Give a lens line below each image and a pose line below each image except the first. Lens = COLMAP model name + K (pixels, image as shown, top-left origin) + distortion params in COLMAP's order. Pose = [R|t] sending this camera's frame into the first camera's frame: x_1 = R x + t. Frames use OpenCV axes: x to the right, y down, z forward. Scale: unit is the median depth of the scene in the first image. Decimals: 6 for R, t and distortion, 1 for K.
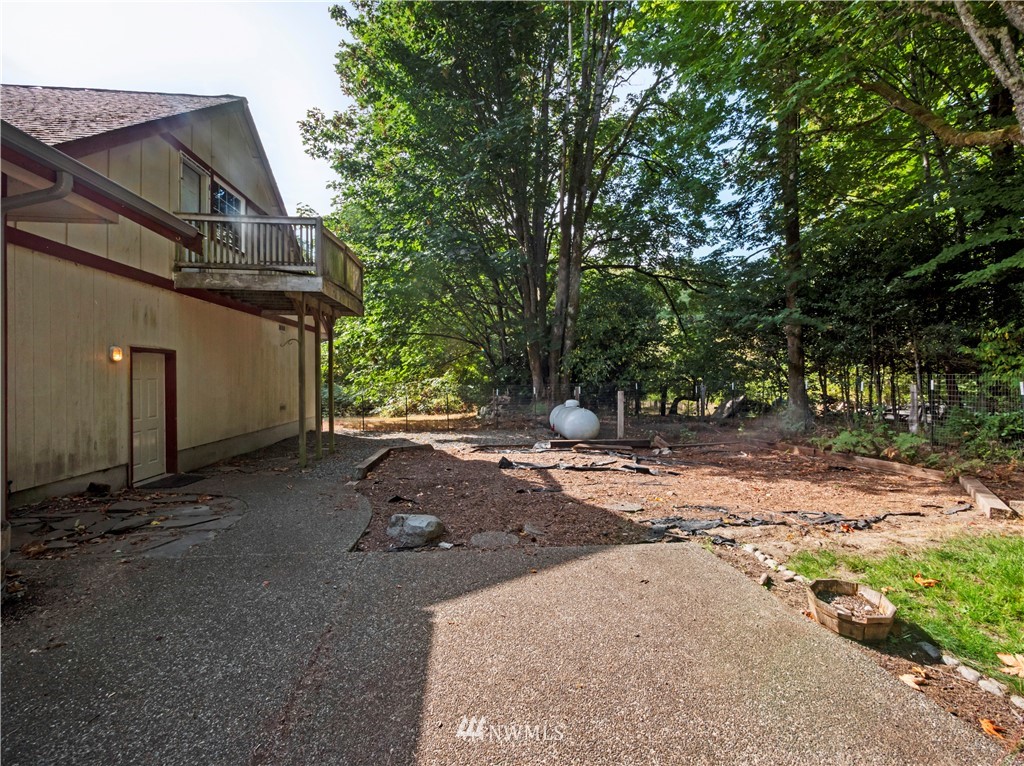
lens RADIAL K [[432.7, 0, 515.6], [0, 432.7, 378.6], [0, 0, 1]] dist [-0.004480, 0.000892]
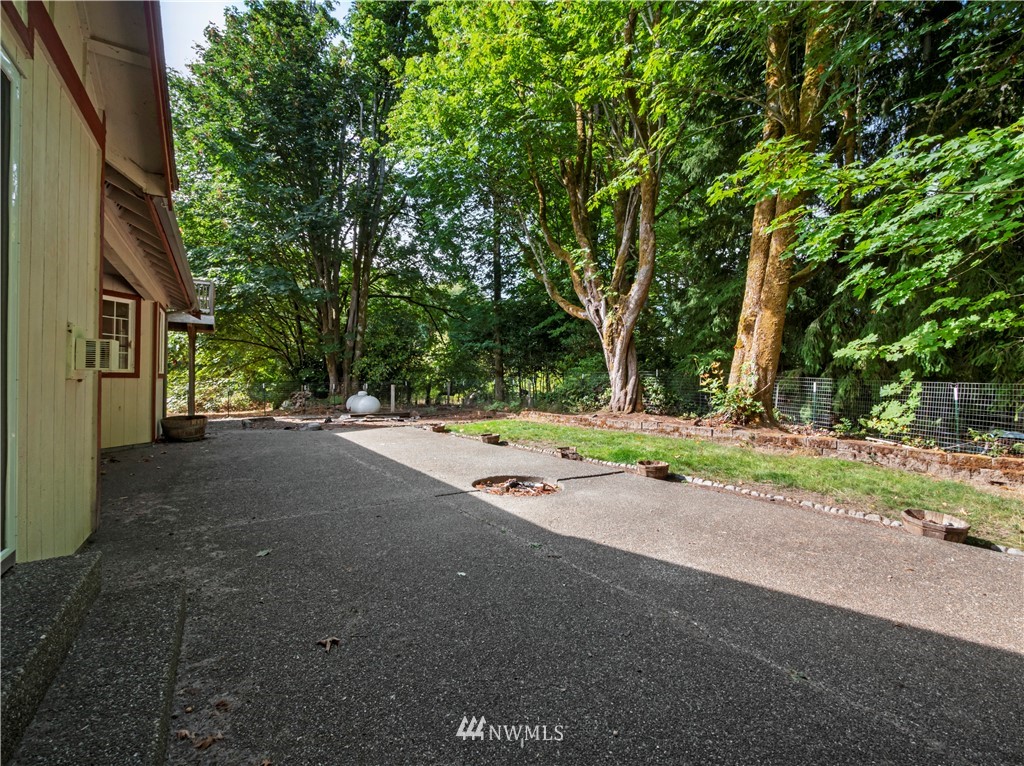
lens RADIAL K [[432.7, 0, 511.6], [0, 432.7, 379.0], [0, 0, 1]] dist [-0.004480, 0.000892]
pose [[0.887154, 0.007484, 0.461413, -0.079331], [-0.004812, 0.999964, -0.006967, 0.008912], [-0.461449, 0.003961, 0.887158, -0.450410]]
